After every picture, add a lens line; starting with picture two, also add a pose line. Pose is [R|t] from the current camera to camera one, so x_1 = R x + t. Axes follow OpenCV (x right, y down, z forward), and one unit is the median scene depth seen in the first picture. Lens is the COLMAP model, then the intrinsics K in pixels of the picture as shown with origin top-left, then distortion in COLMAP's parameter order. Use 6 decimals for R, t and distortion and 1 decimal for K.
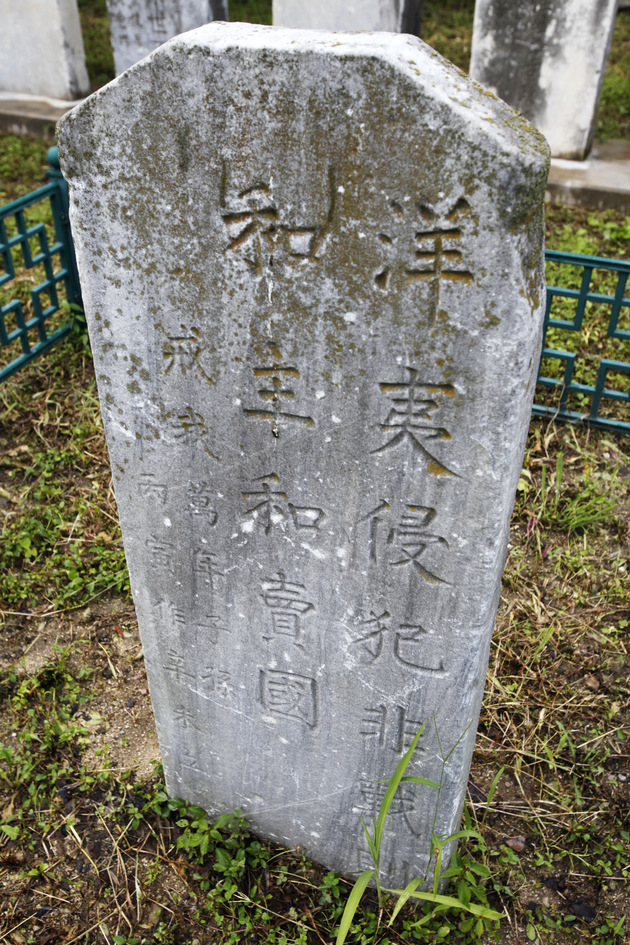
lens RADIAL K [[878.8, 0, 315.0], [0, 878.8, 472.5], [0, 0, 1]] dist [0.004795, 0.022569]
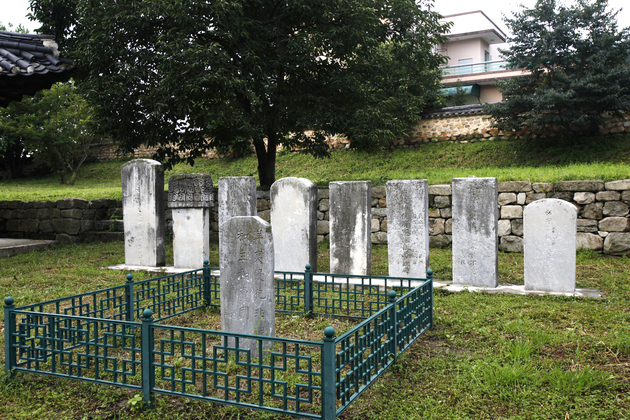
lens RADIAL K [[585.8, 0, 315.0], [0, 585.8, 210.0], [0, 0, 1]] dist [0.004795, 0.022569]
pose [[0.999513, -0.008602, -0.029999, 0.764210], [-0.009559, 0.830667, -0.556688, 2.483816], [0.029708, 0.556703, 0.830180, -3.584285]]
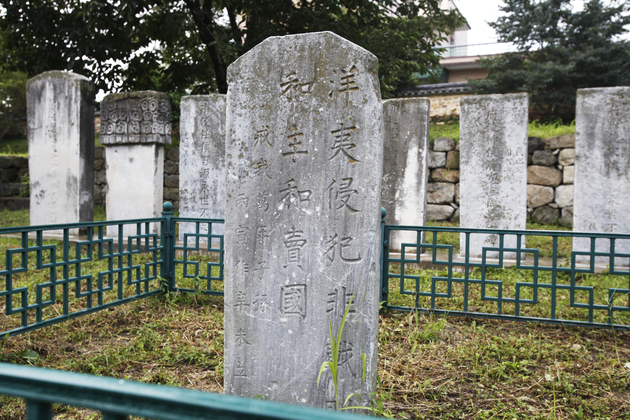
lens RADIAL K [[577.9, 0, 315.0], [0, 577.9, 210.0], [0, 0, 1]] dist [0.016788, 0.015899]
pose [[0.997305, 0.017906, 0.071155, -0.108195], [0.024554, 0.832411, -0.553614, 1.123279], [-0.069144, 0.553869, 0.829728, -0.447118]]
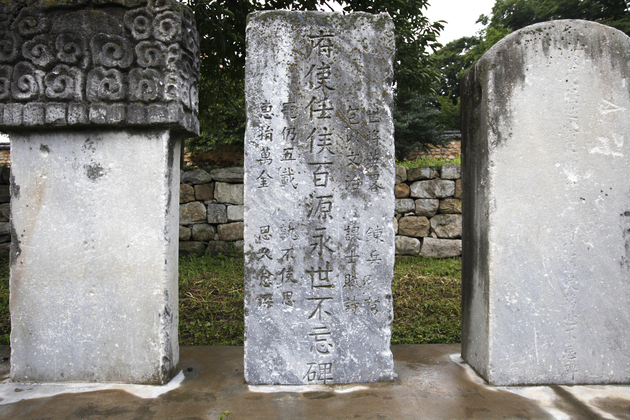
lens RADIAL K [[390.4, 0, 315.0], [0, 390.4, 210.0], [0, 0, 1]] dist [-0.012981, 0.001168]
pose [[0.904022, 0.011610, 0.427329, -1.546694], [0.245478, 0.804290, -0.541164, -1.717982], [-0.349979, 0.594123, 0.724246, 3.316690]]
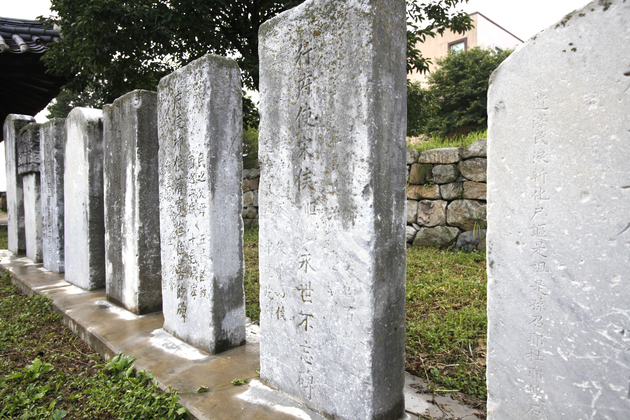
lens RADIAL K [[401.9, 0, 315.0], [0, 401.9, 210.0], [0, 0, 1]] dist [-0.009162, 0.000296]
pose [[0.941974, 0.010931, -0.335508, 3.148108], [-0.196352, 0.828598, -0.524282, -0.902651], [0.272270, 0.559738, 0.782664, 2.055607]]
